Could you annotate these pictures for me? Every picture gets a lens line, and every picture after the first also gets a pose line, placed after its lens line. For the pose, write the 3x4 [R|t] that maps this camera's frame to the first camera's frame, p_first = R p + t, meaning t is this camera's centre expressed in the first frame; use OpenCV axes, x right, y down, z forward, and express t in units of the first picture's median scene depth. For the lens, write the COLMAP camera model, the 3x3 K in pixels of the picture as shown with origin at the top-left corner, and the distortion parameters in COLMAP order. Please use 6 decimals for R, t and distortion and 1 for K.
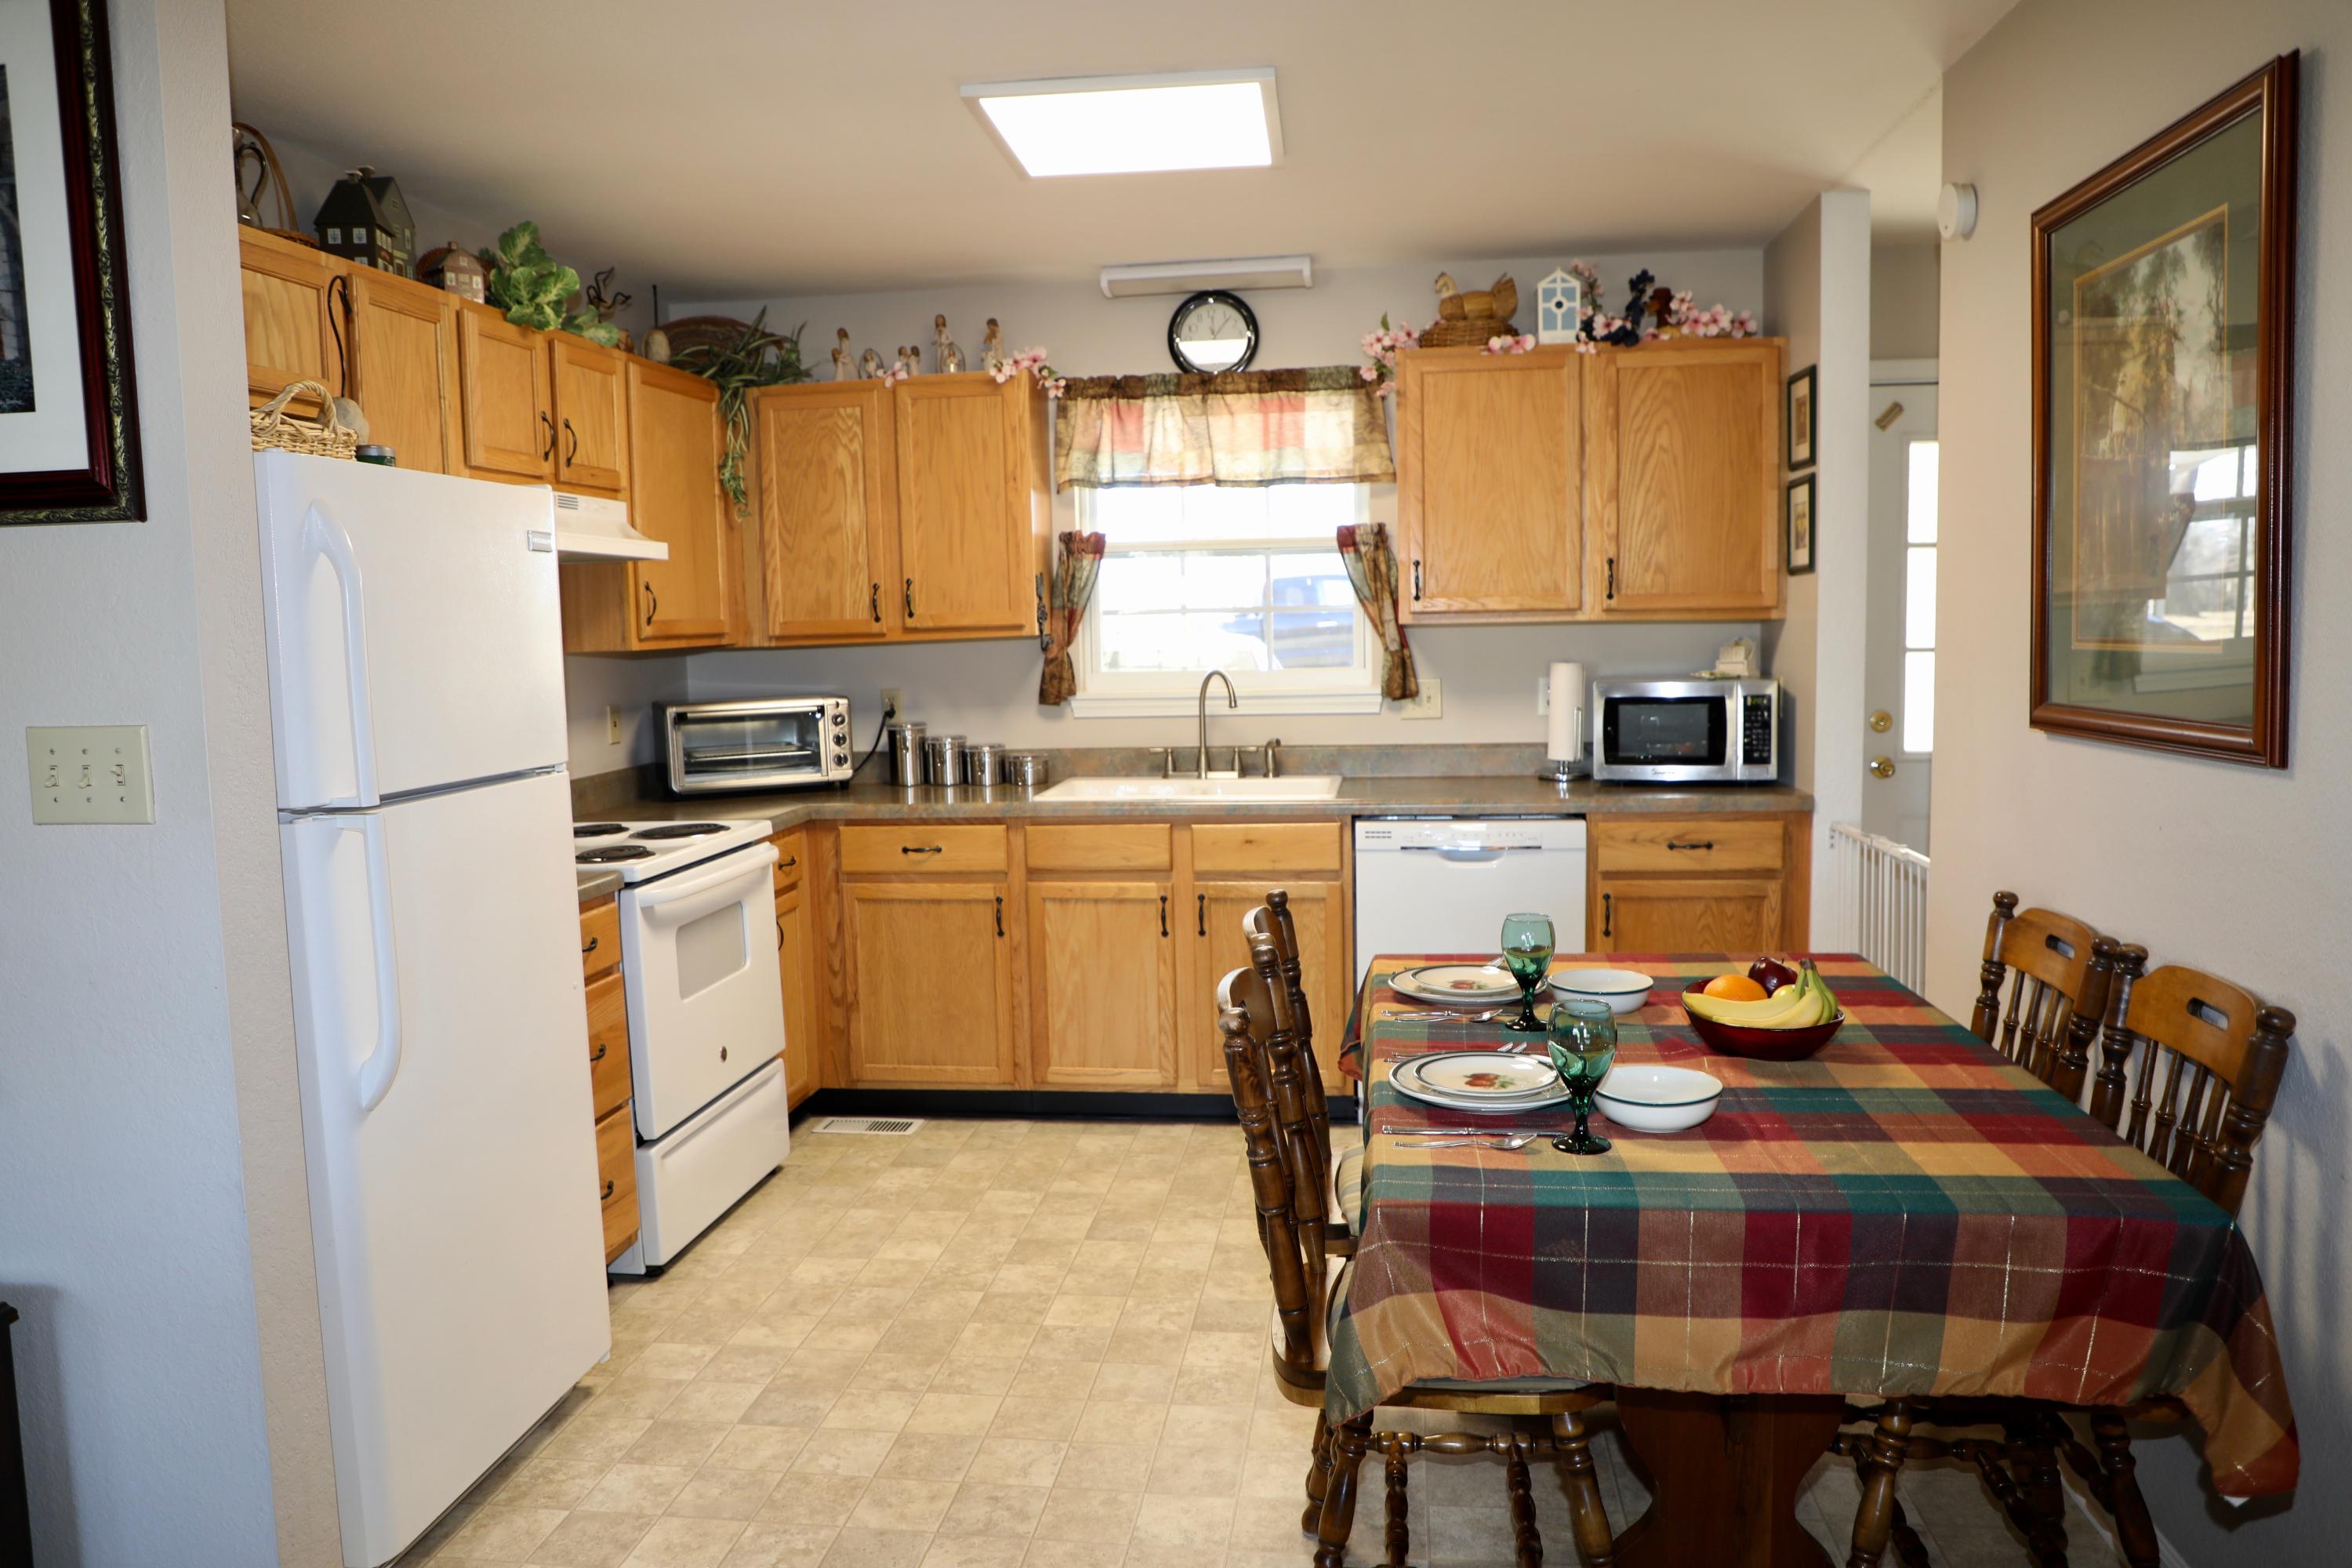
lens RADIAL K [[1642.8, 0, 1184.5], [0, 1642.8, 784.8], [0, 0, 1]] dist [-0.060328, 0.038326]
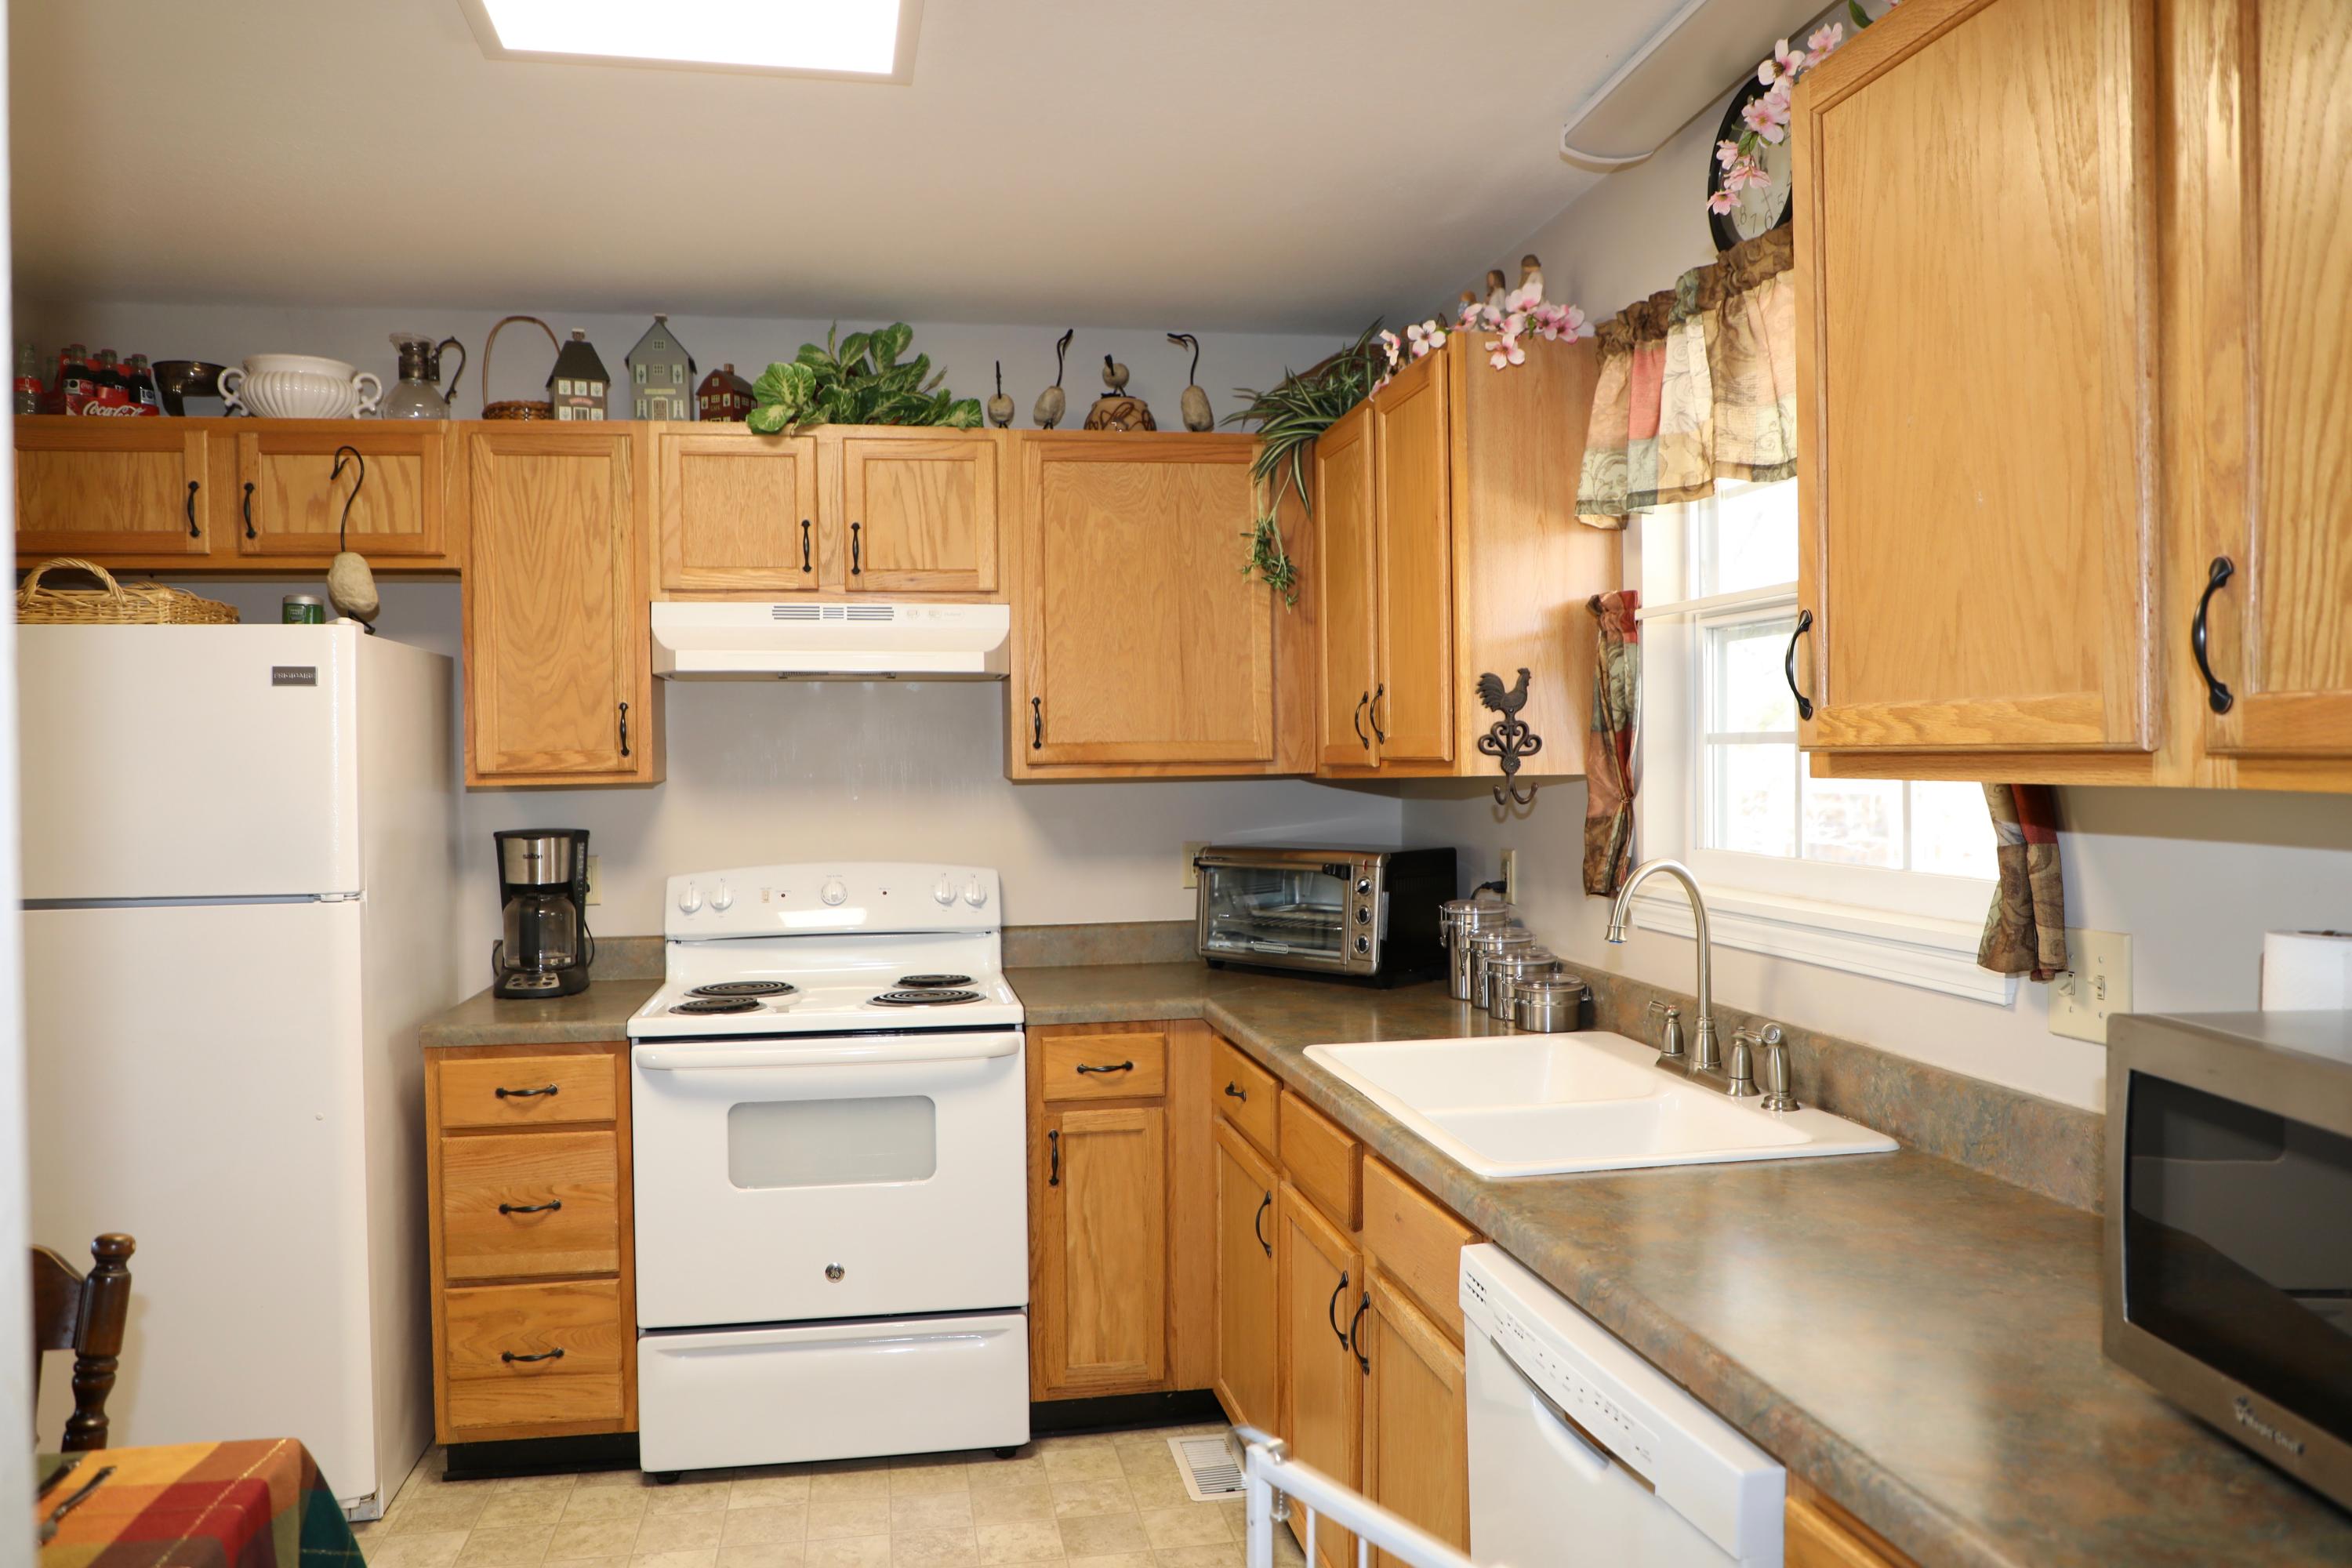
lens RADIAL K [[1642.8, 0, 1157.8], [0, 1642.8, 792.5], [0, 0, 1]] dist [-0.060328, 0.038326]
pose [[0.294706, 0.042548, -0.954640, 0.511166], [-0.092200, 0.995613, 0.015911, -0.098414], [0.951130, 0.083329, 0.297336, 0.842186]]
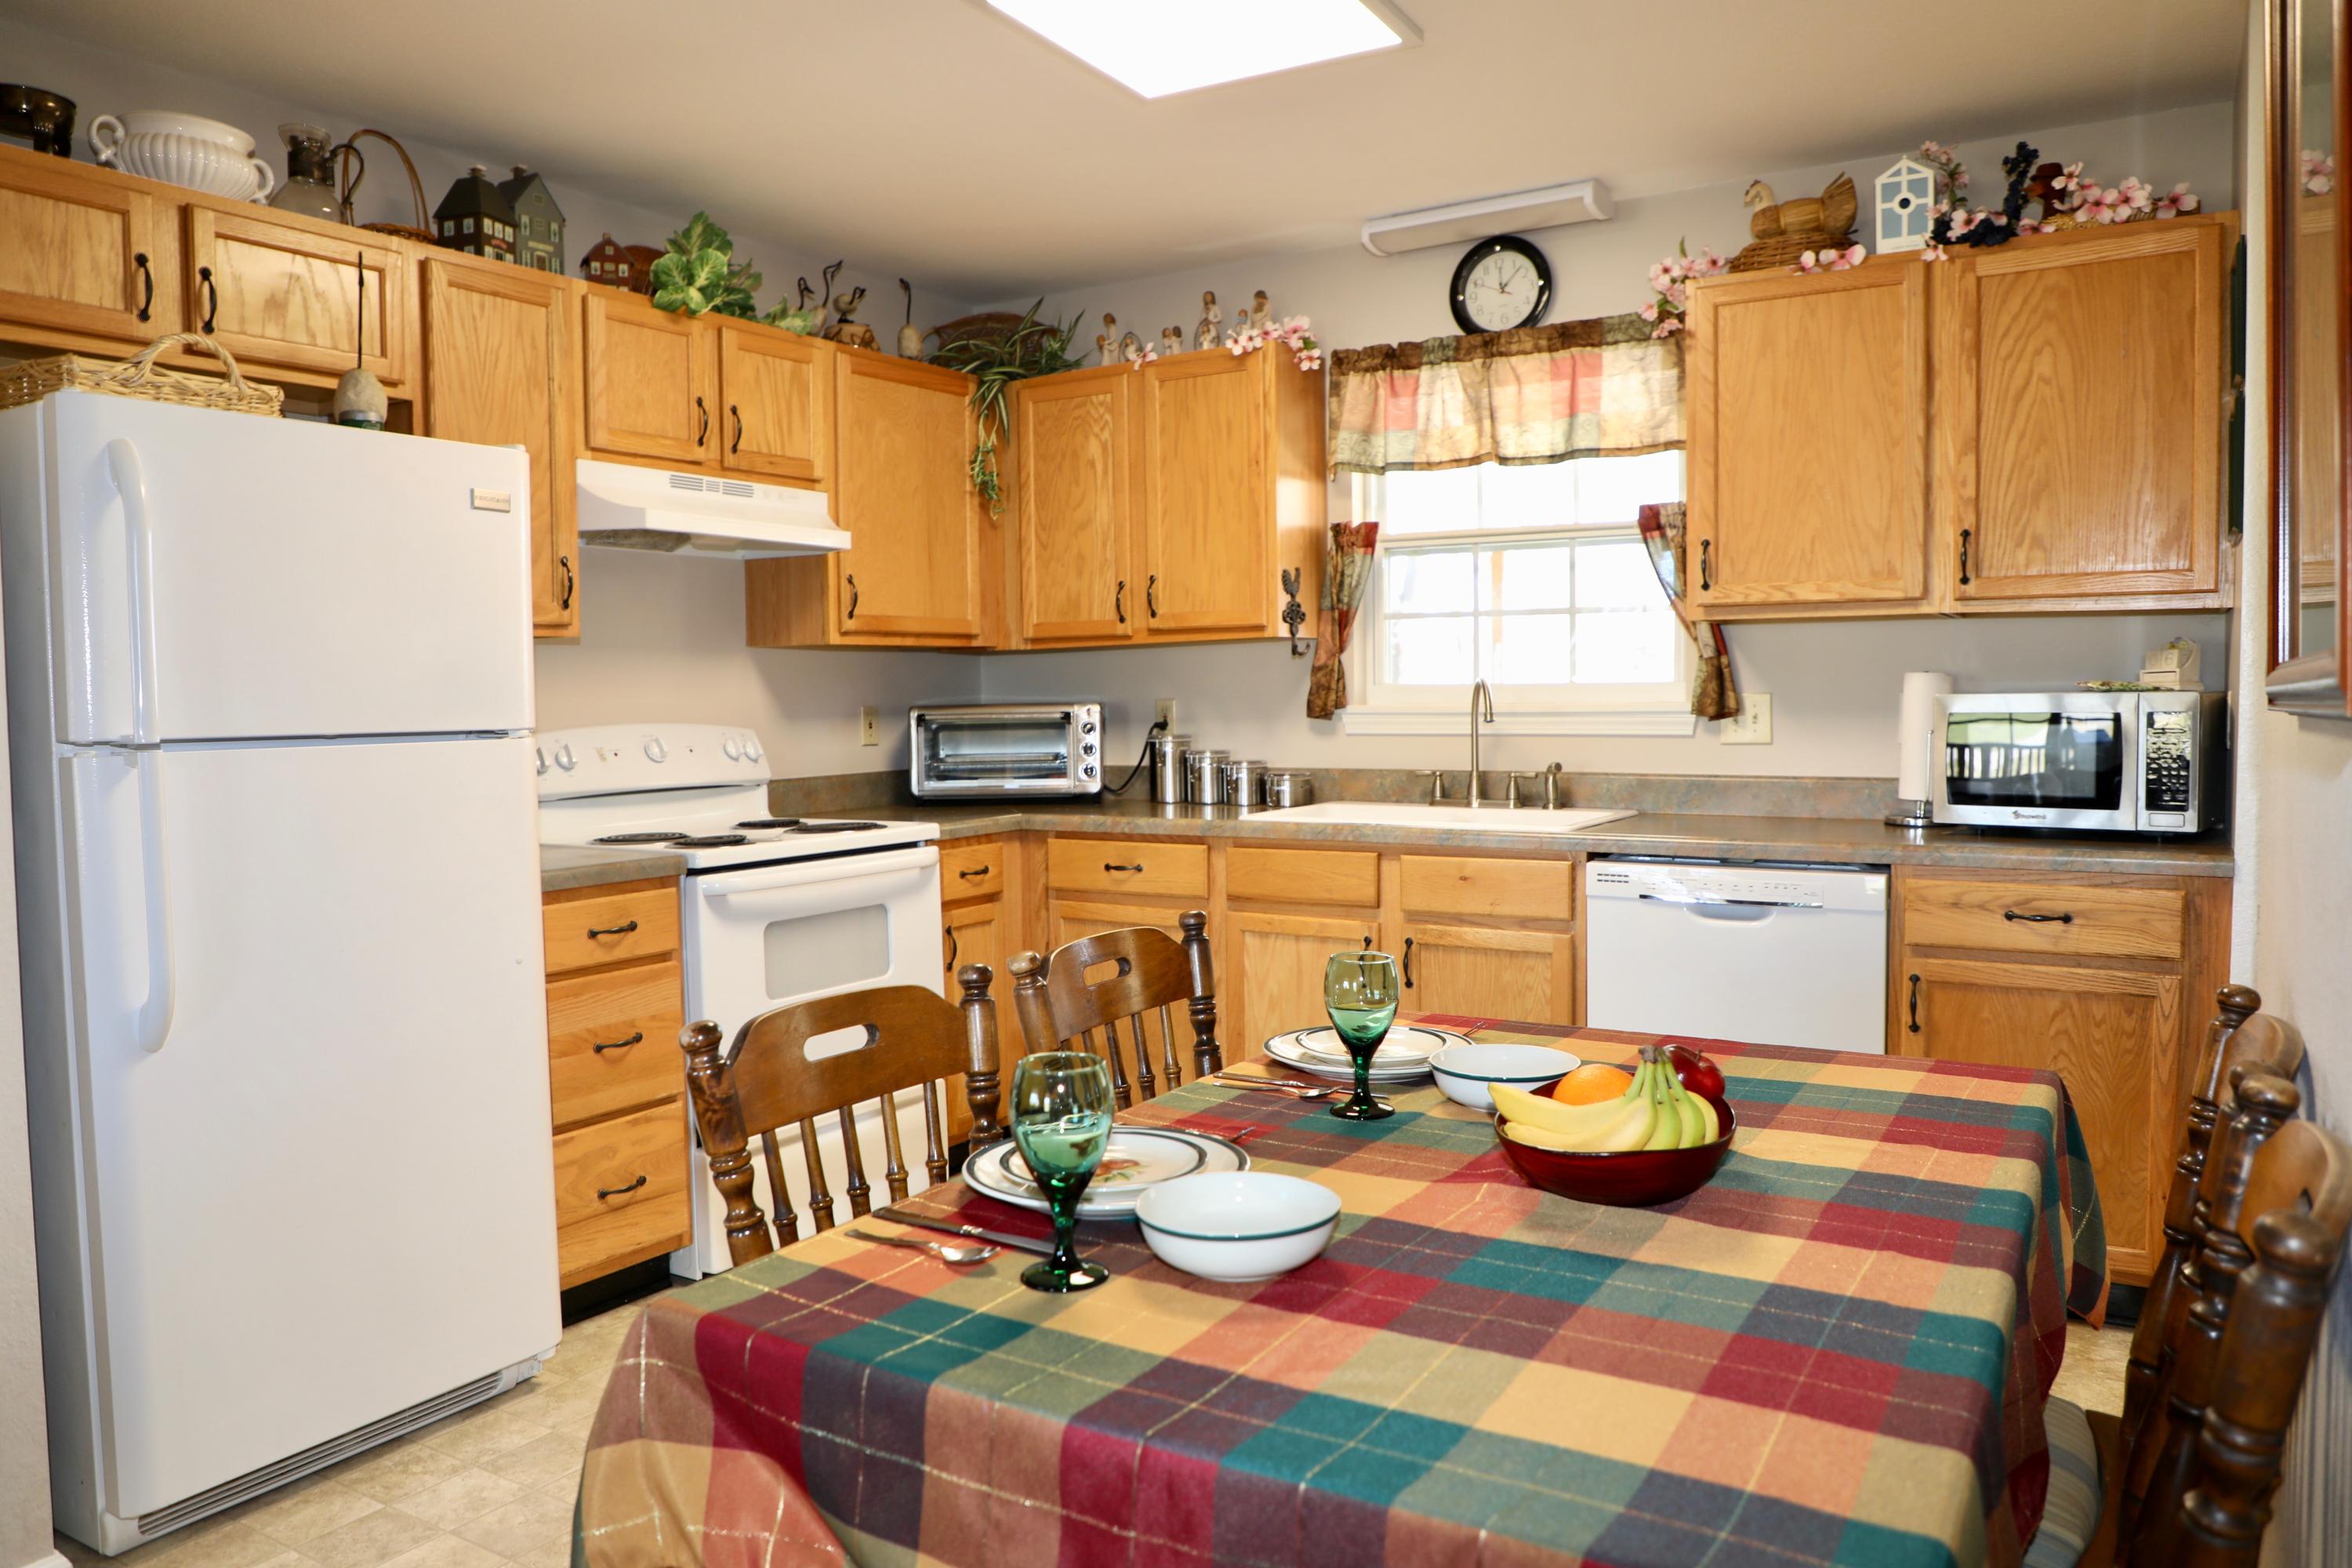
lens RADIAL K [[1642.8, 0, 1178.0], [0, 1642.8, 785.0], [0, 0, 1]] dist [-0.060328, 0.038326]
pose [[0.911220, 0.034961, -0.410434, 0.266588], [-0.050171, 0.998393, -0.026343, 0.018019], [0.408854, 0.044596, 0.911510, 0.198167]]
